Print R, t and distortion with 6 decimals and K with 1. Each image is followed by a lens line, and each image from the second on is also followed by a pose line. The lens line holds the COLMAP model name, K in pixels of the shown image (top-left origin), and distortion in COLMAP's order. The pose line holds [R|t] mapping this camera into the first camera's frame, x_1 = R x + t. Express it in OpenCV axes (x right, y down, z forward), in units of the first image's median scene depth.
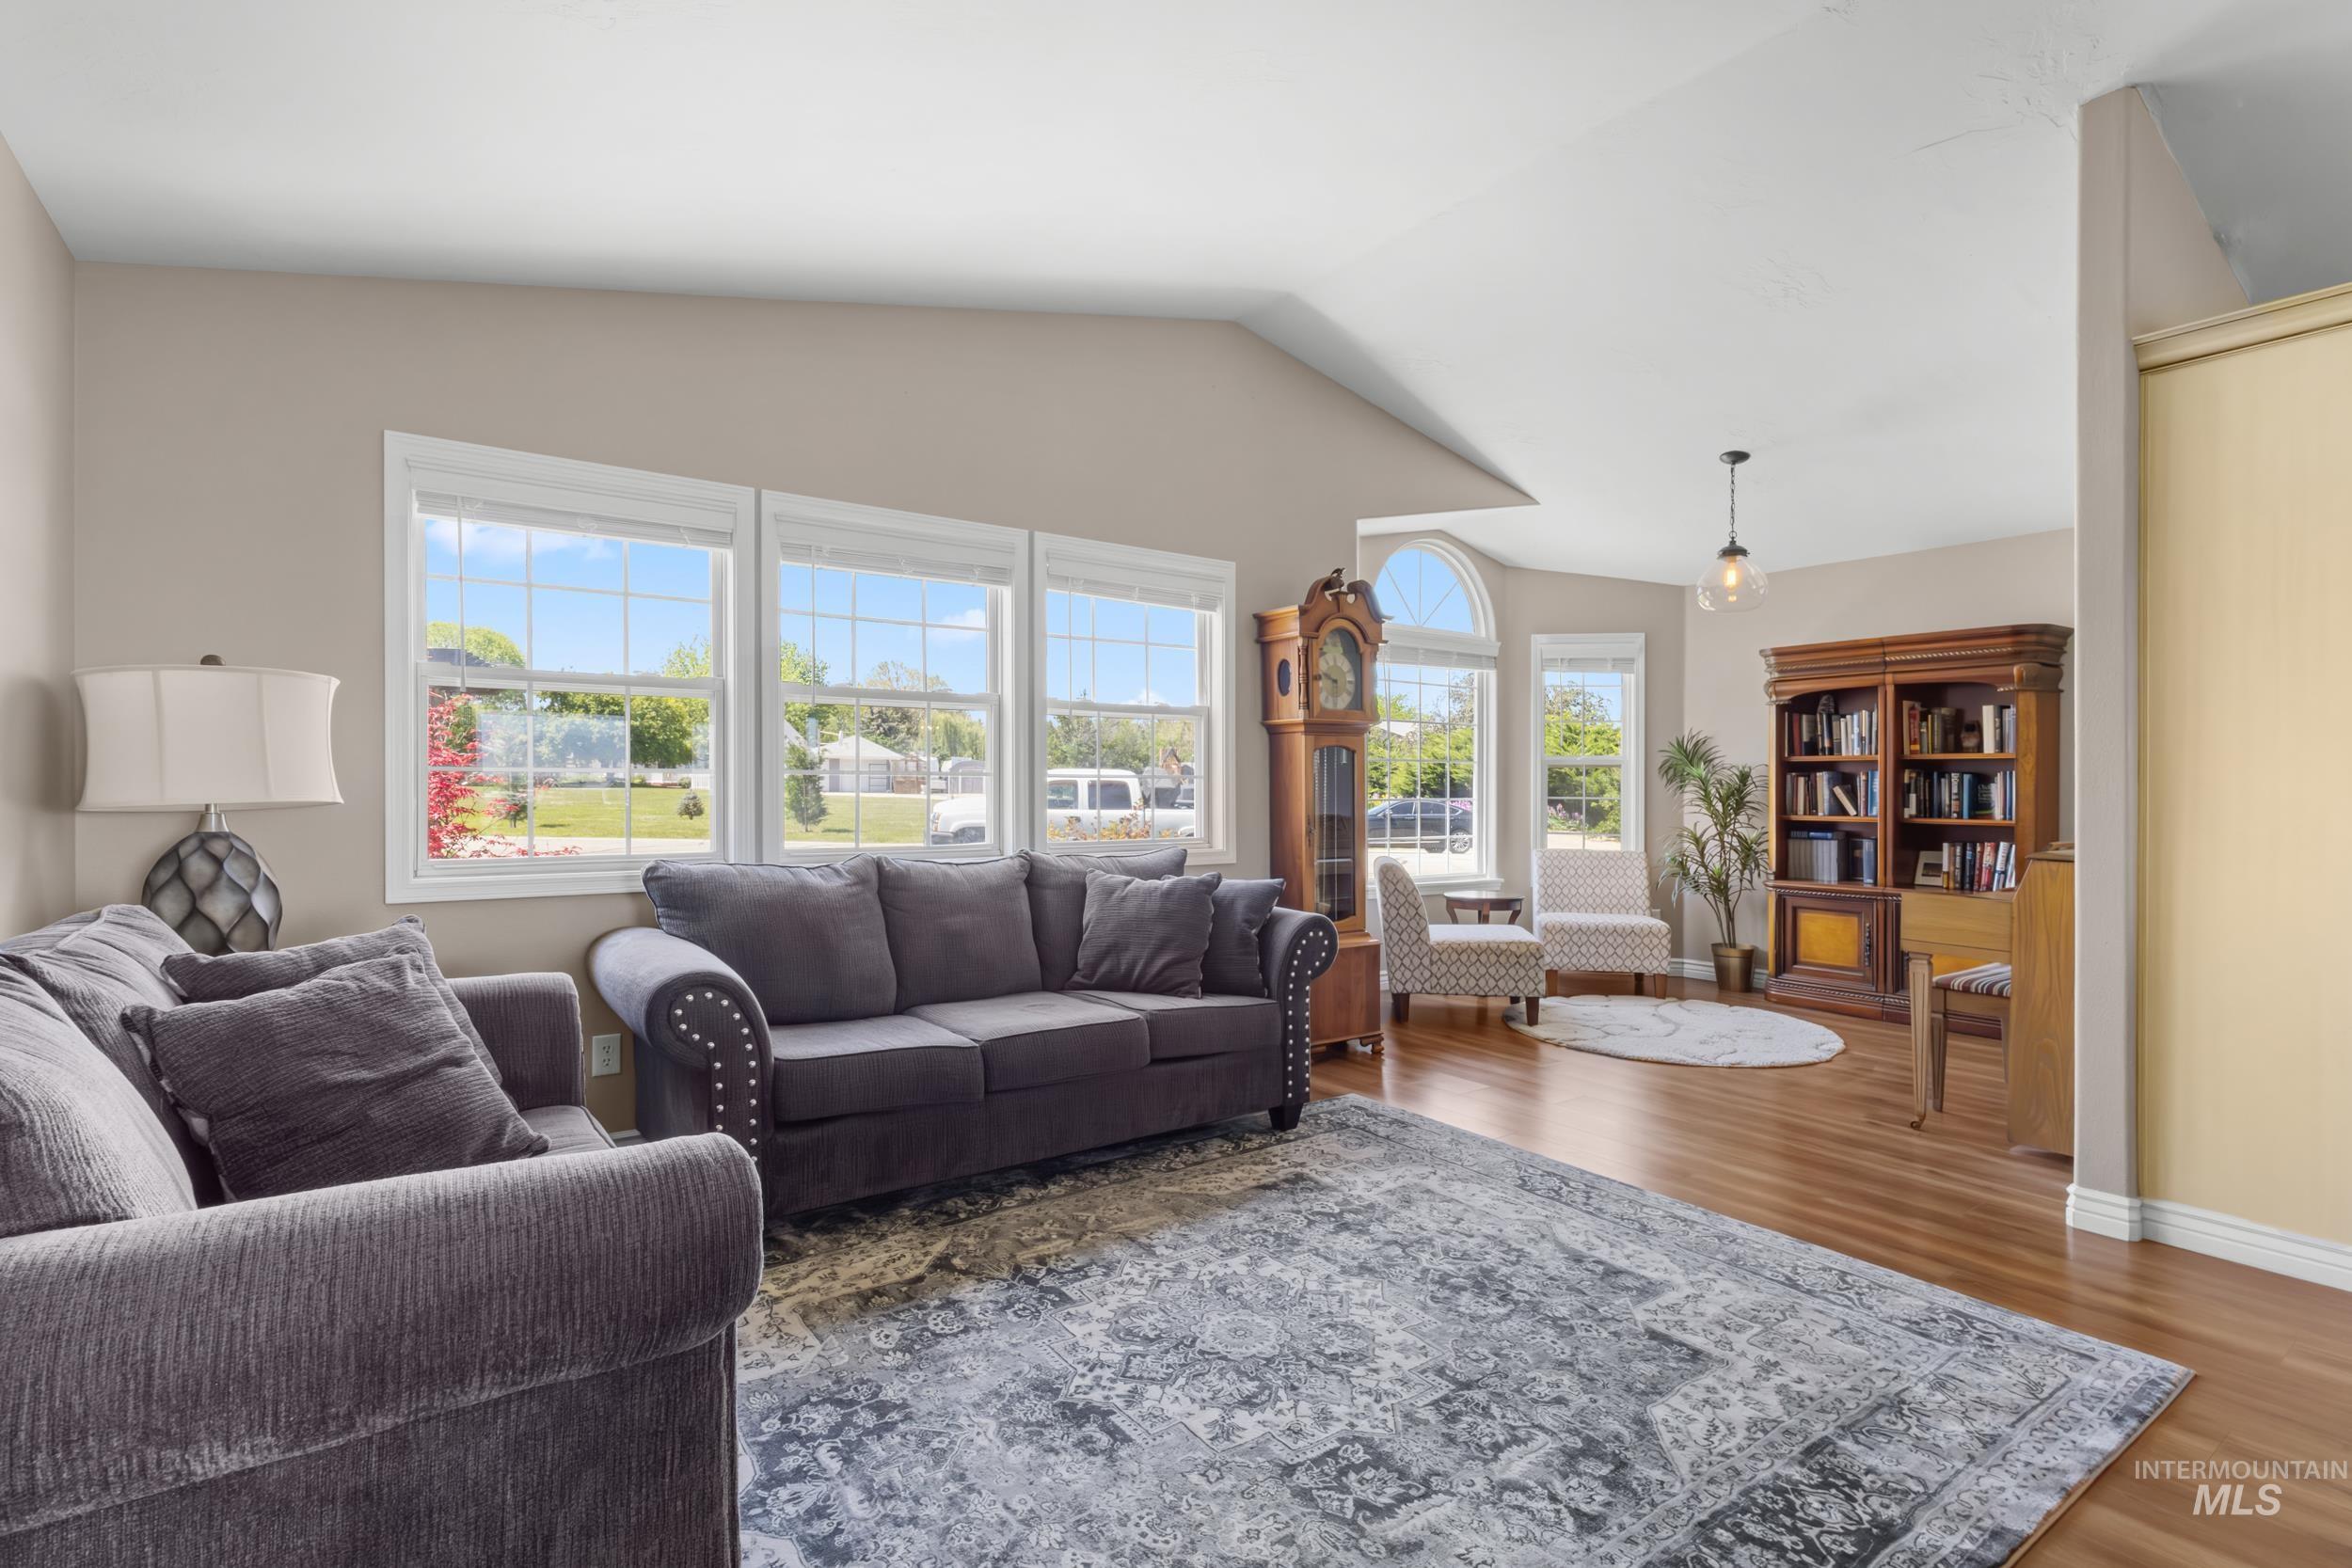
lens RADIAL K [[1104.3, 0, 1164.5], [0, 1104.3, 793.0], [0, 0, 1]] dist [0.004421, 0.001355]
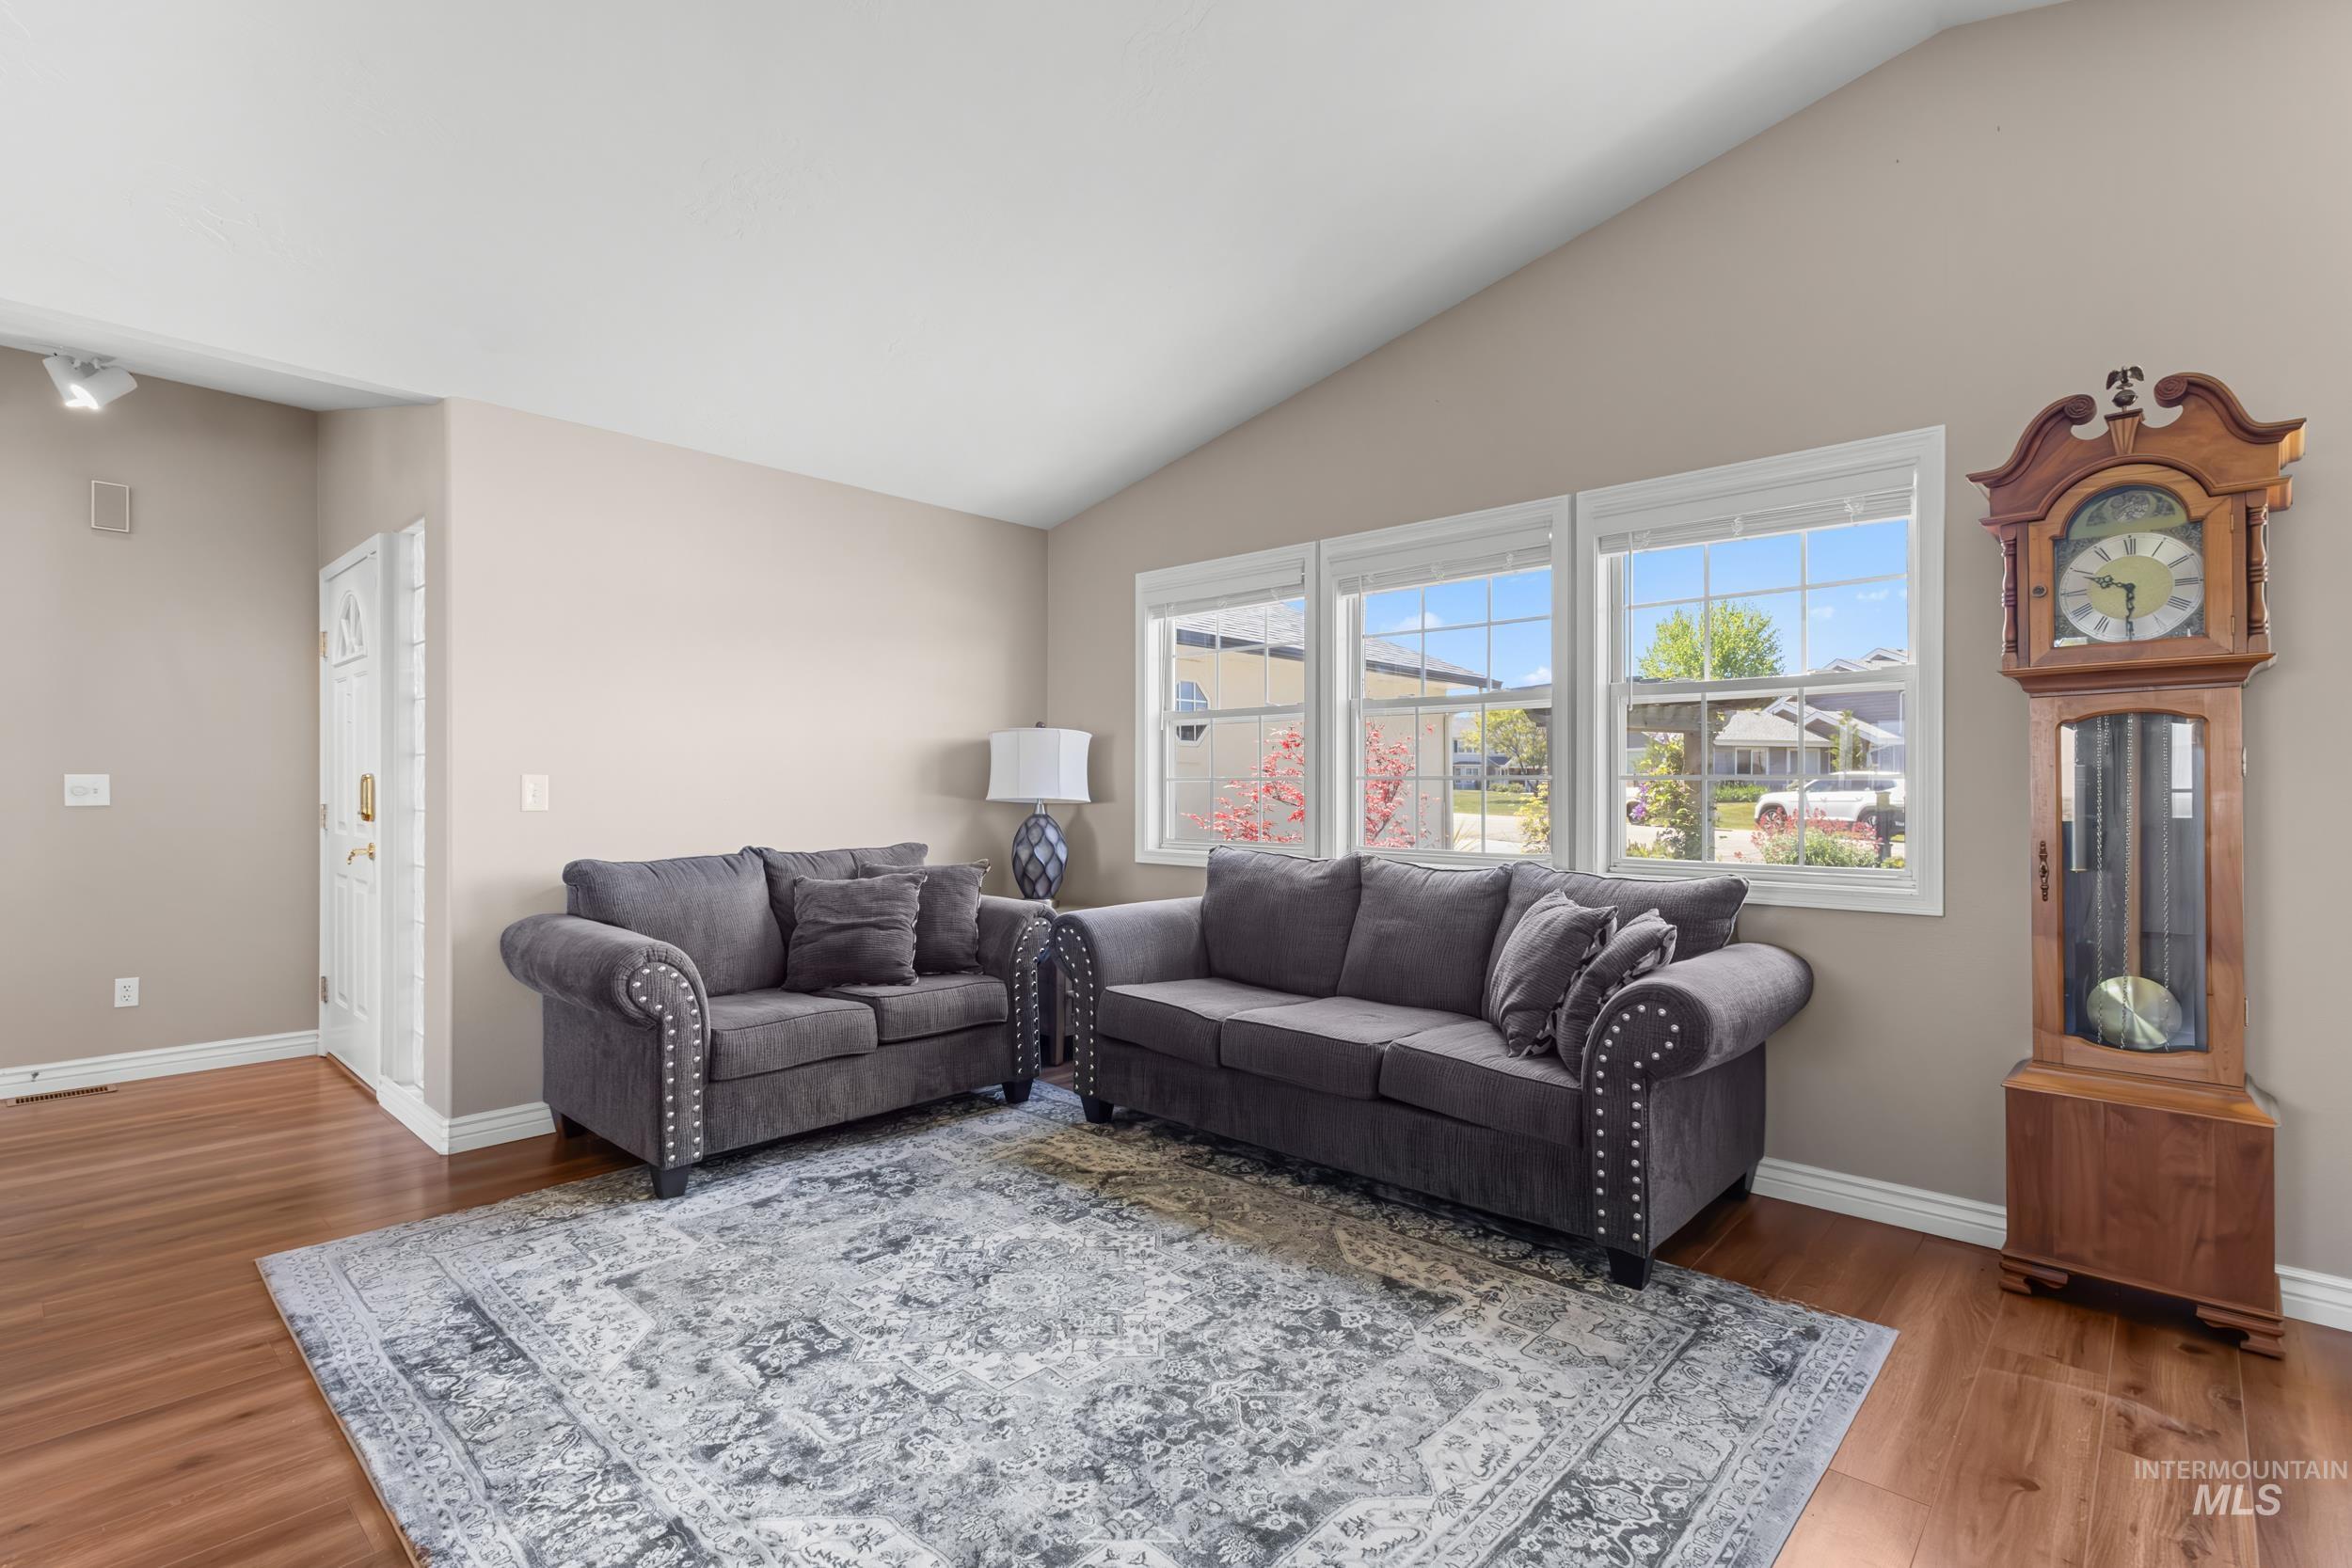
lens RADIAL K [[1104.3, 0, 1169.2], [0, 1104.3, 794.7], [0, 0, 1]] dist [0.004421, 0.001355]
pose [[0.195871, 0.002666, -0.980626, 0.578116], [-0.008683, 0.999962, 0.000984, -0.000615], [0.980591, 0.008322, 0.195887, 0.458785]]
